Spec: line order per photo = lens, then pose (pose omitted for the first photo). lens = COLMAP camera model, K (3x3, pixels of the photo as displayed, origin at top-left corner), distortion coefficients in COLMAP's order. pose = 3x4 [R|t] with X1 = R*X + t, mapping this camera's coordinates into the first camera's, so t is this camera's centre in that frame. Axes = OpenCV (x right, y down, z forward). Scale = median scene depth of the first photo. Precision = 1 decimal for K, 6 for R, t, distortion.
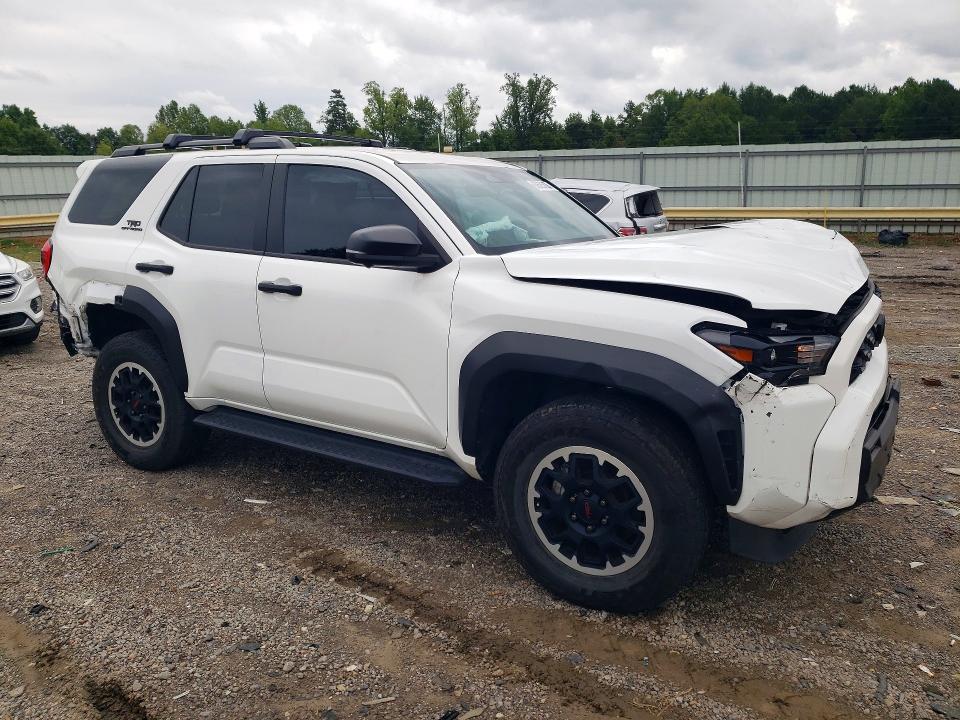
lens RADIAL K [[755.8, 0, 472.8], [0, 755.8, 357.4], [0, 0, 1]] dist [0.031519, -0.032481]
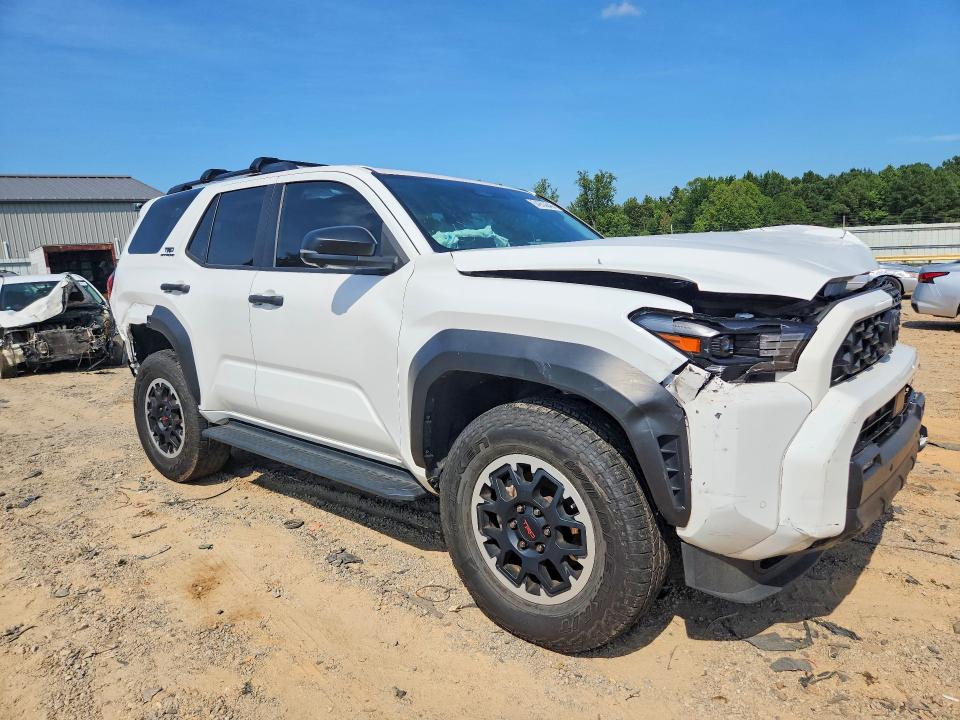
lens RADIAL K [[660.4, 0, 480.3], [0, 660.4, 357.0], [0, 0, 1]] dist [0.018313, -0.002910]
pose [[0.989380, 0.004442, -0.145283, 0.186275], [-0.014961, 0.997336, -0.071388, 0.052067], [0.144579, 0.072804, 0.986811, 0.194623]]
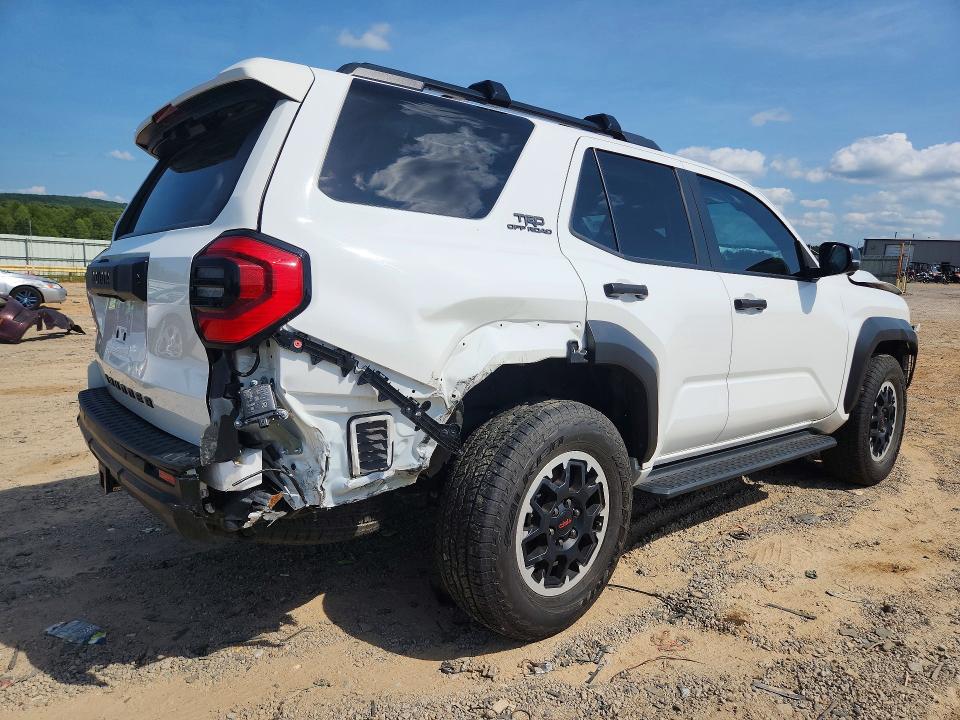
lens RADIAL K [[660.4, 0, 472.0], [0, 660.4, 365.5], [0, 0, 1]] dist [0.018313, -0.002910]
pose [[0.276639, -0.107685, 0.954921, -1.337822], [0.173452, 0.982976, 0.060600, -0.146383], [-0.945191, 0.148869, 0.290608, 1.274042]]
